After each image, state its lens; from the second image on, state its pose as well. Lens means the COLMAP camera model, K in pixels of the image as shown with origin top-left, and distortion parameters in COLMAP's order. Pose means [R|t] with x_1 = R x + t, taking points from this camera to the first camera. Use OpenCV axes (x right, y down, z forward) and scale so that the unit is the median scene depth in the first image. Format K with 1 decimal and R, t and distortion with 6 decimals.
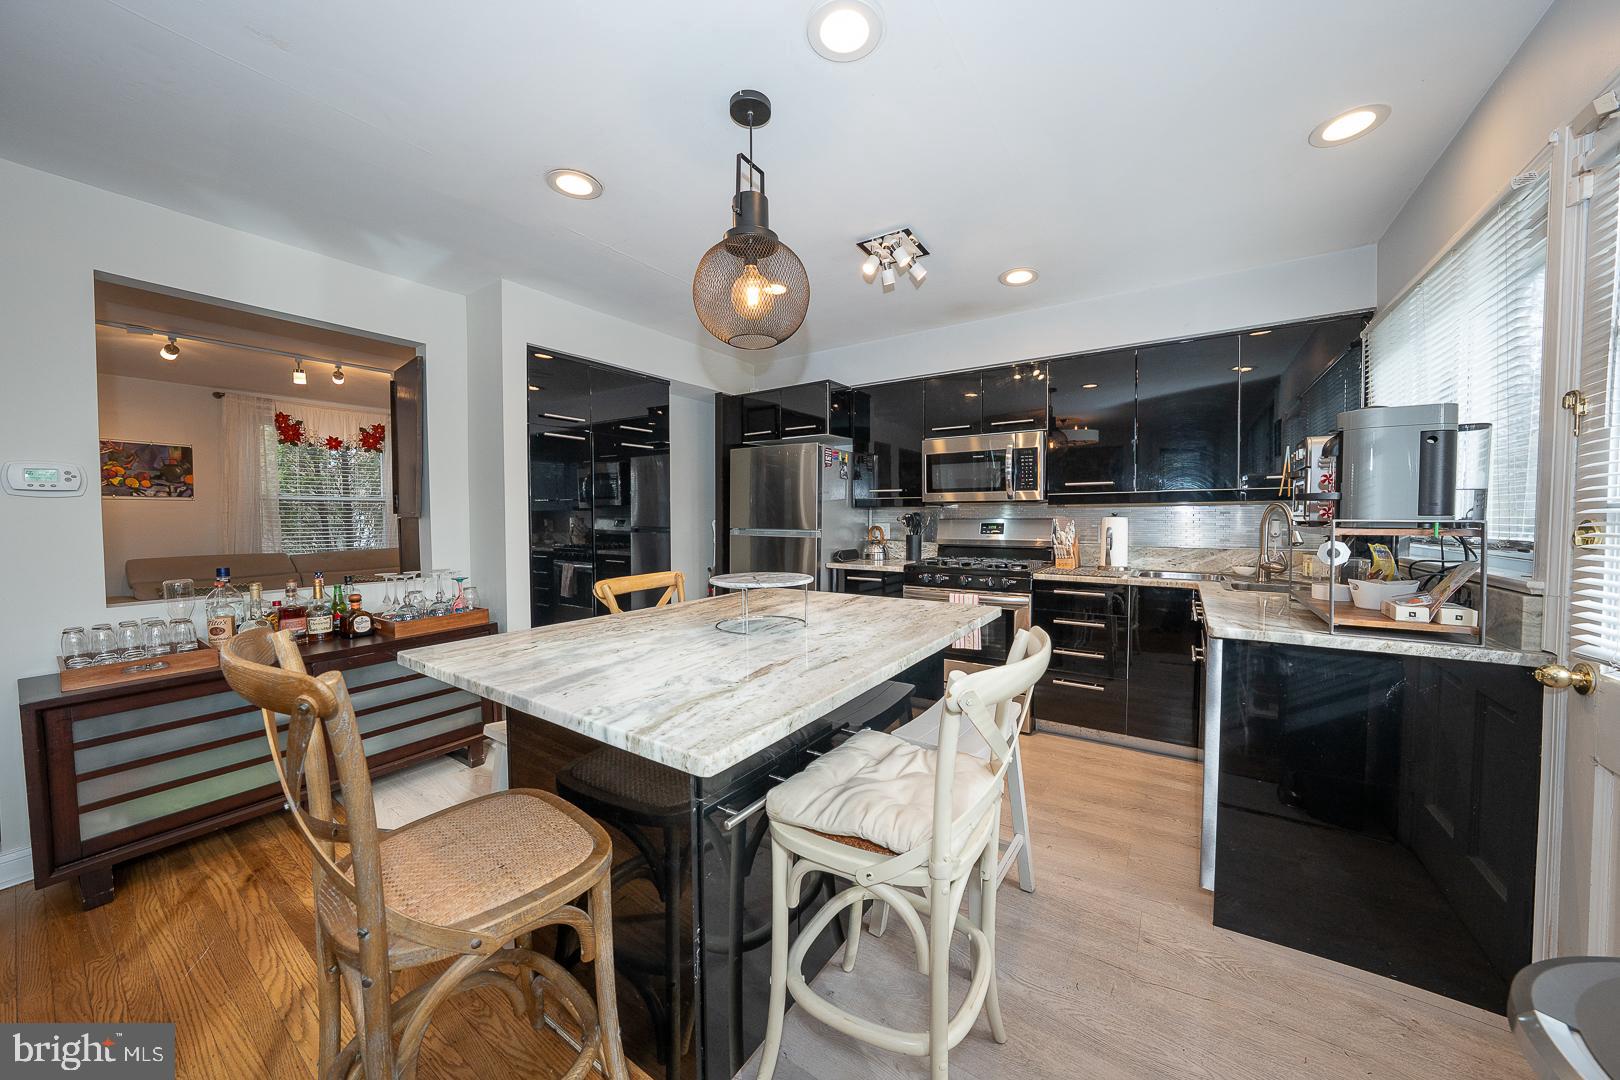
lens RADIAL K [[559.4, 0, 799.0], [0, 559.4, 532.1], [0, 0, 1]] dist [-0.016049, 0.002609]
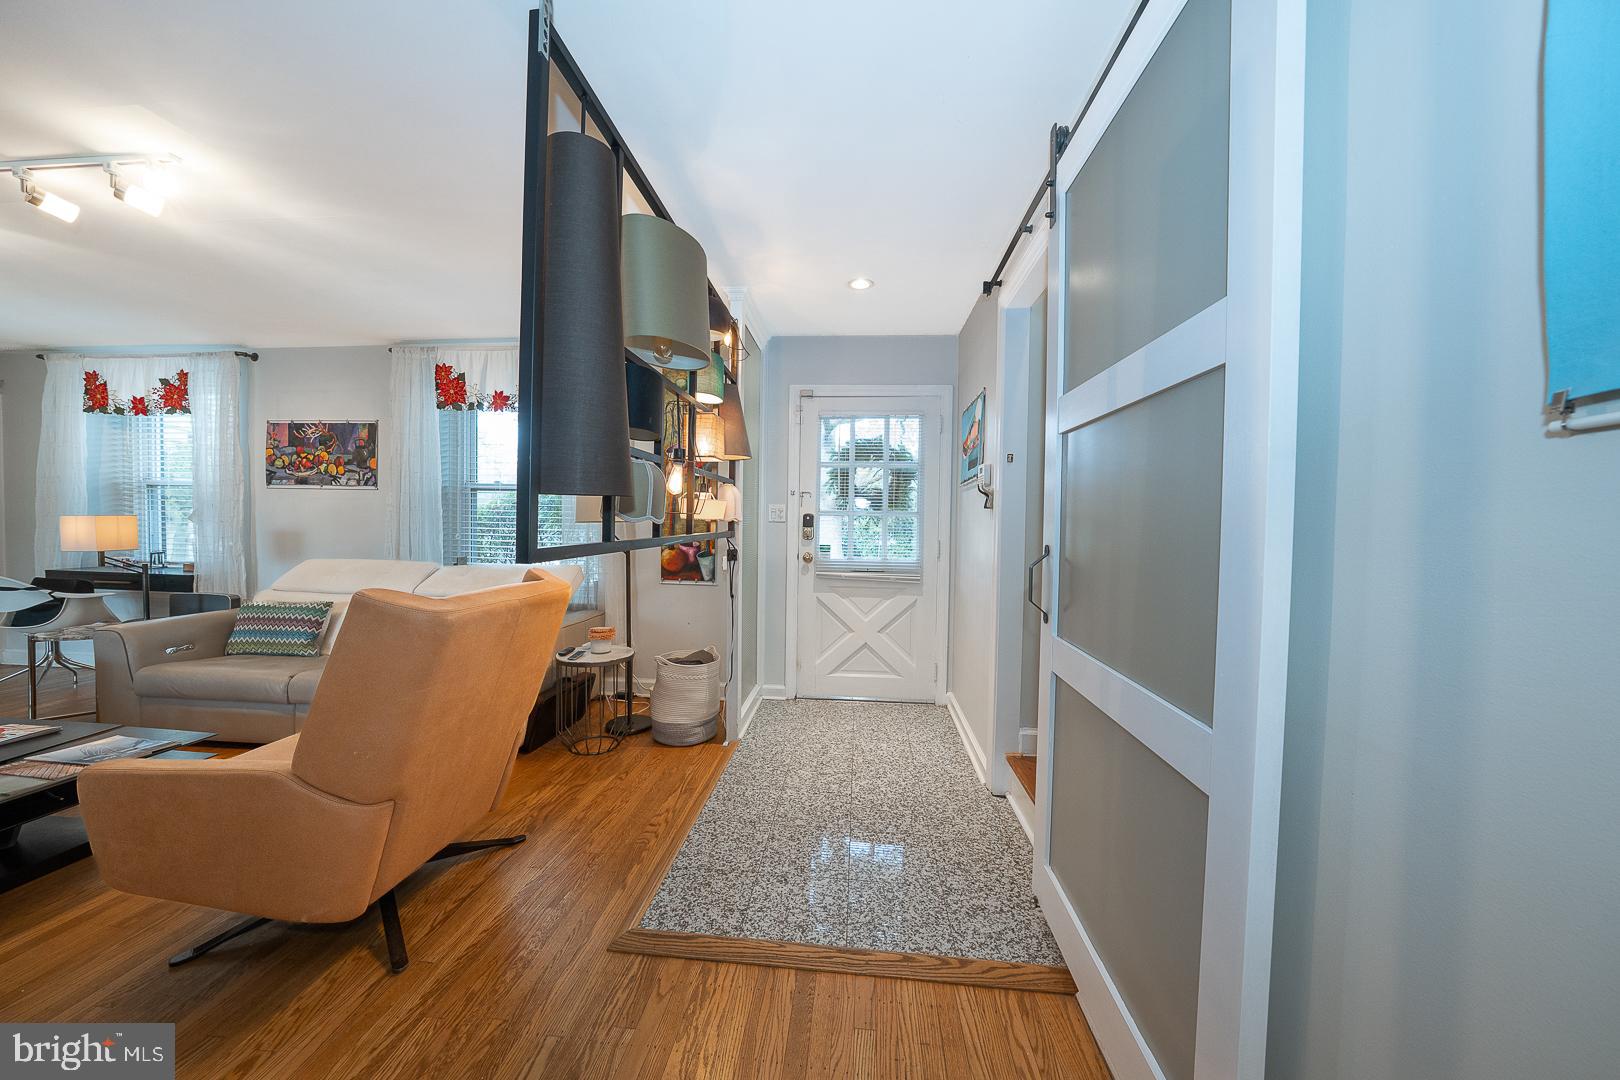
lens RADIAL K [[559.4, 0, 814.2], [0, 559.4, 541.3], [0, 0, 1]] dist [-0.016049, 0.002609]
pose [[0.480894, 0.038179, -0.875947, -0.109100], [-0.043926, 0.998846, 0.019420, -0.034827], [0.875678, 0.029138, 0.482016, 1.590063]]
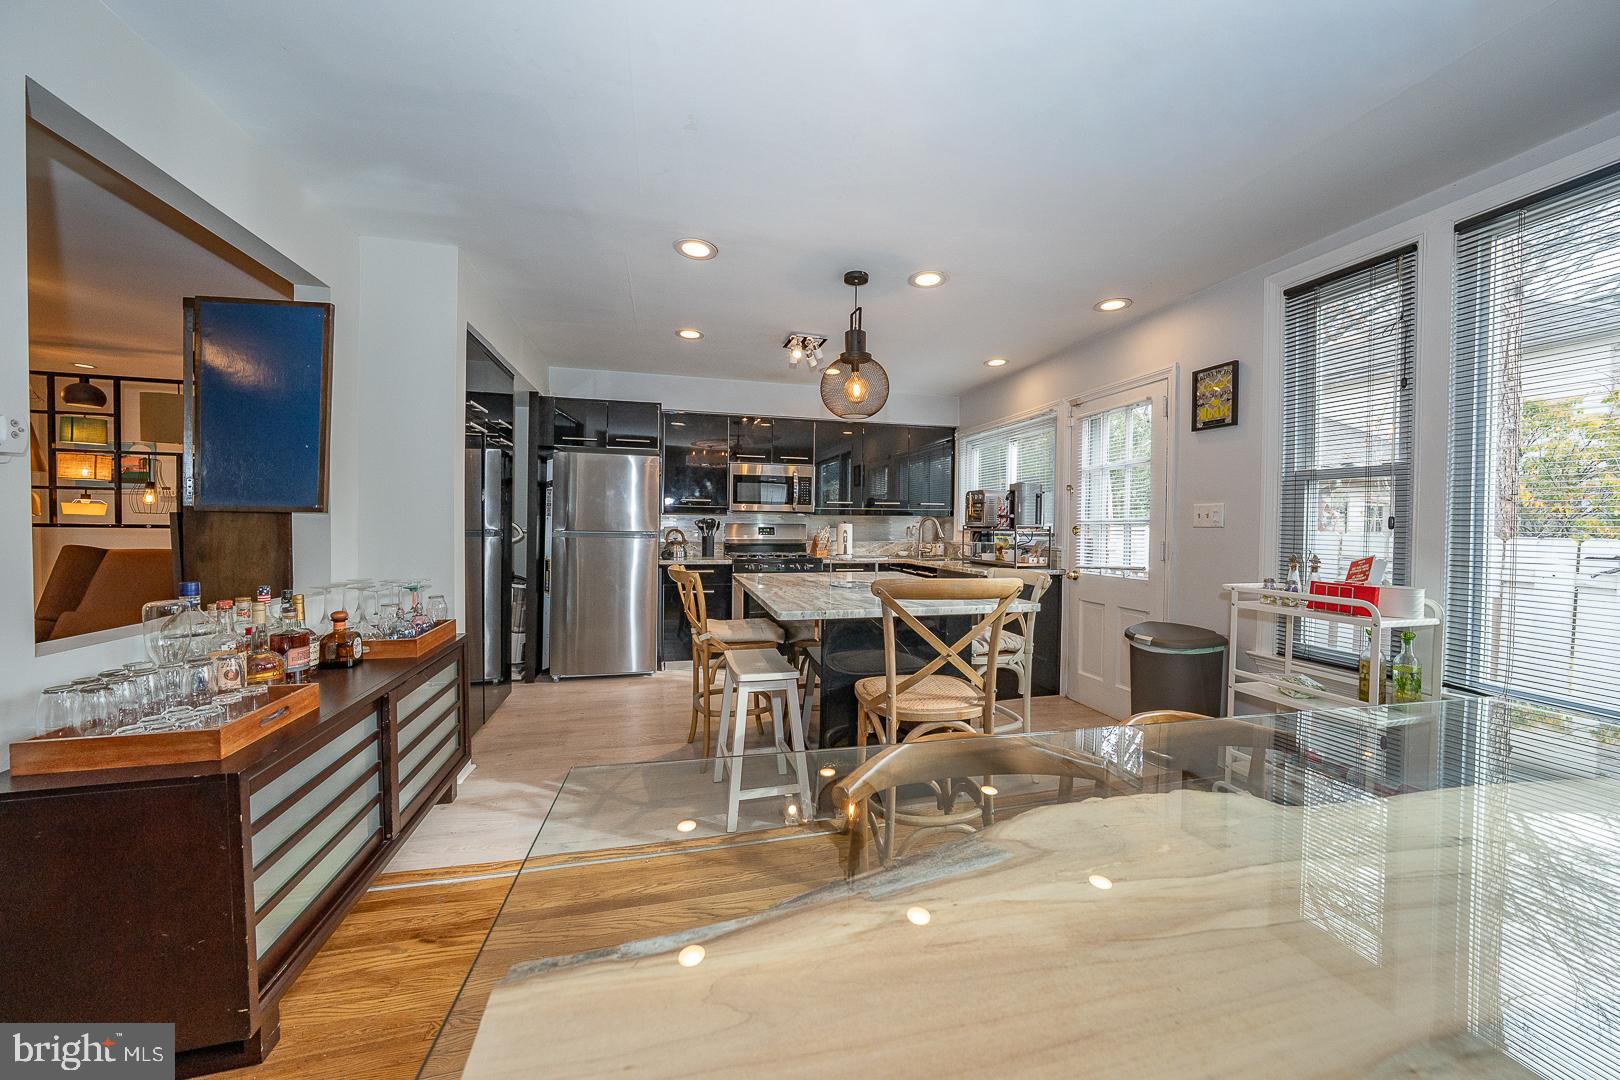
lens RADIAL K [[559.4, 0, 815.2], [0, 559.4, 532.3], [0, 0, 1]] dist [-0.016049, 0.002609]
pose [[0.661567, 0.001059, 0.749885, -0.613391], [0.008078, 0.999931, -0.008538, 0.009323], [-0.749842, 0.011706, 0.661513, -0.006076]]
